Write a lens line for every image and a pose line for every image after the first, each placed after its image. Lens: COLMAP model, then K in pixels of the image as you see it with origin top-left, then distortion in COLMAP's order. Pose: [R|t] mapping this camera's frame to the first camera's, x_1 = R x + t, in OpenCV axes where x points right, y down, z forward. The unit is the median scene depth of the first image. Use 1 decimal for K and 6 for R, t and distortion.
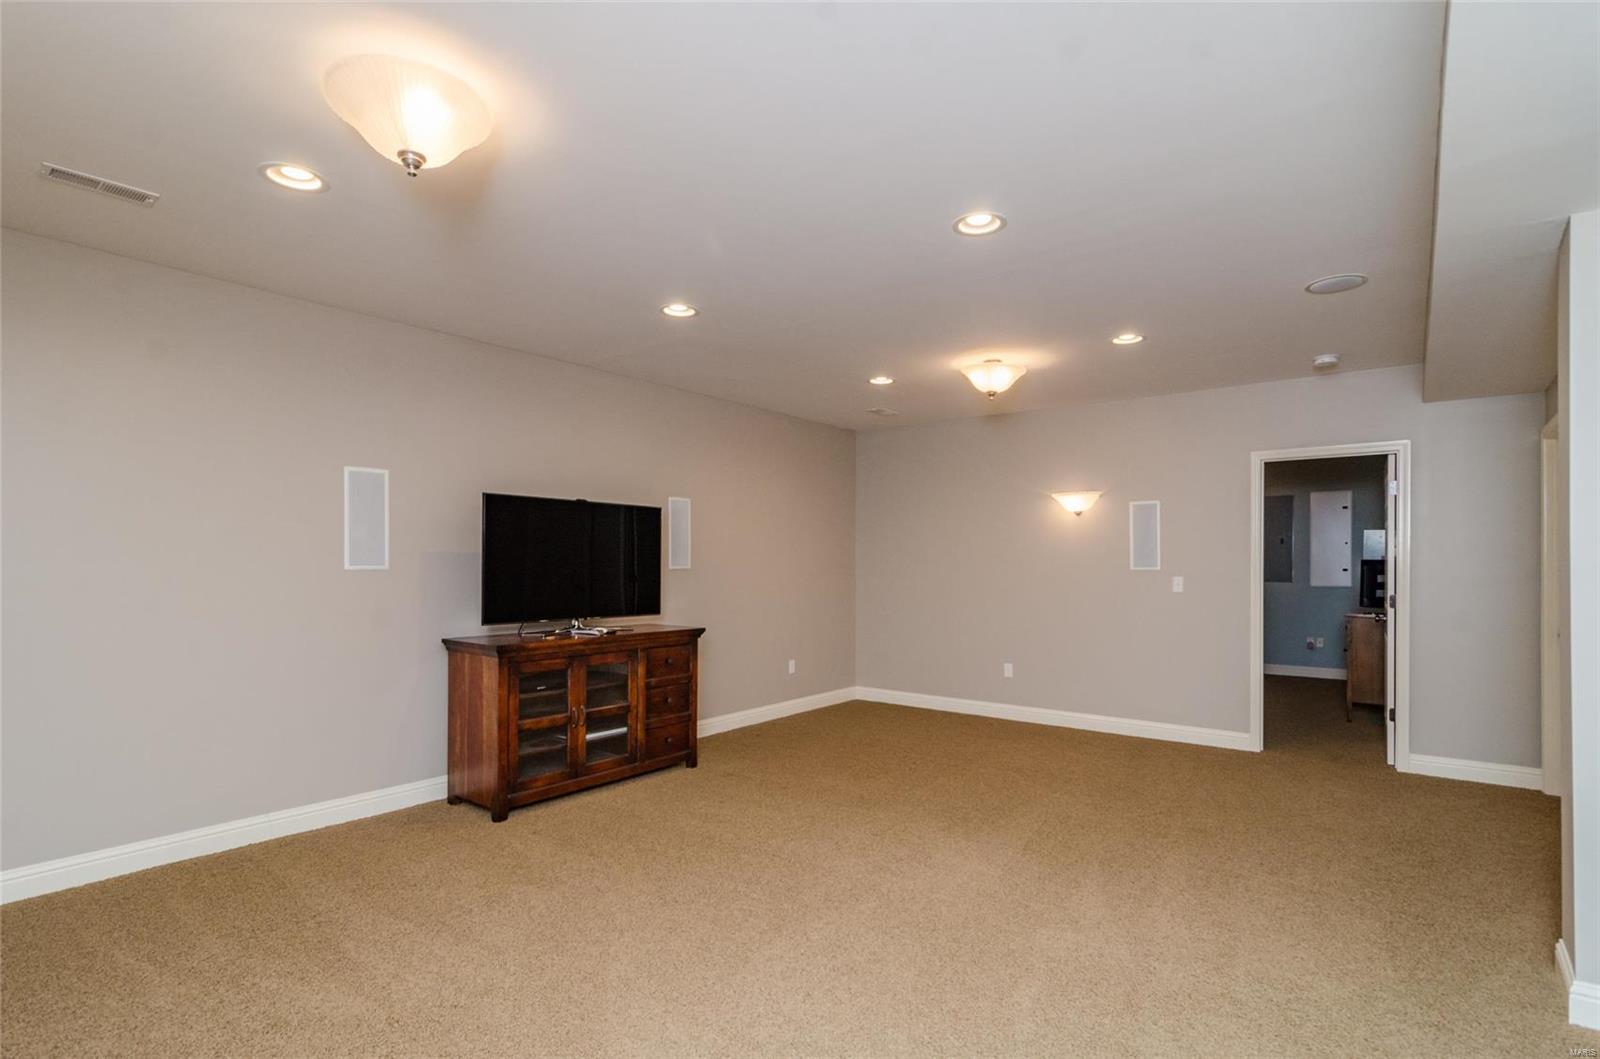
lens RADIAL K [[775.3, 0, 797.6], [0, 775.3, 568.8], [0, 0, 1]] dist [-0.000350, 0.000017]
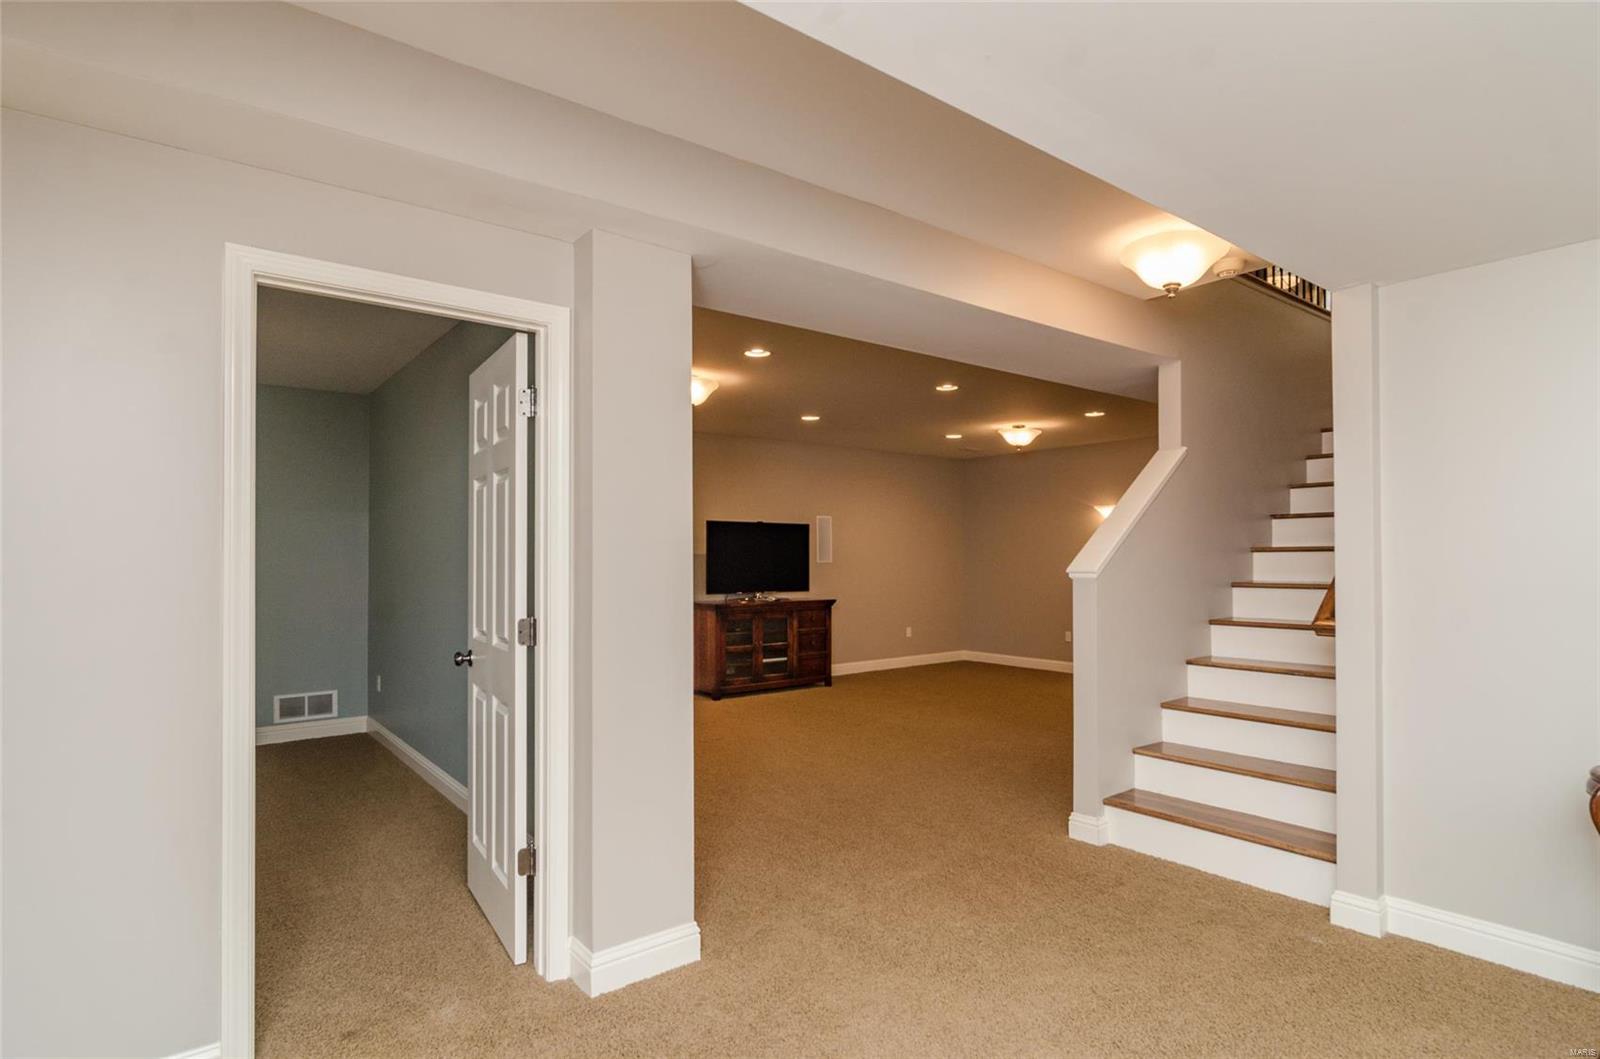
lens RADIAL K [[817.3, 0, 797.6], [0, 817.3, 545.8], [0, 0, 1]] dist [0.000641, 0.001274]
pose [[0.970084, -0.010182, -0.242557, 0.228261], [0.004763, 0.999726, -0.022919, 0.004755], [0.242724, 0.021078, 0.969866, -0.697837]]
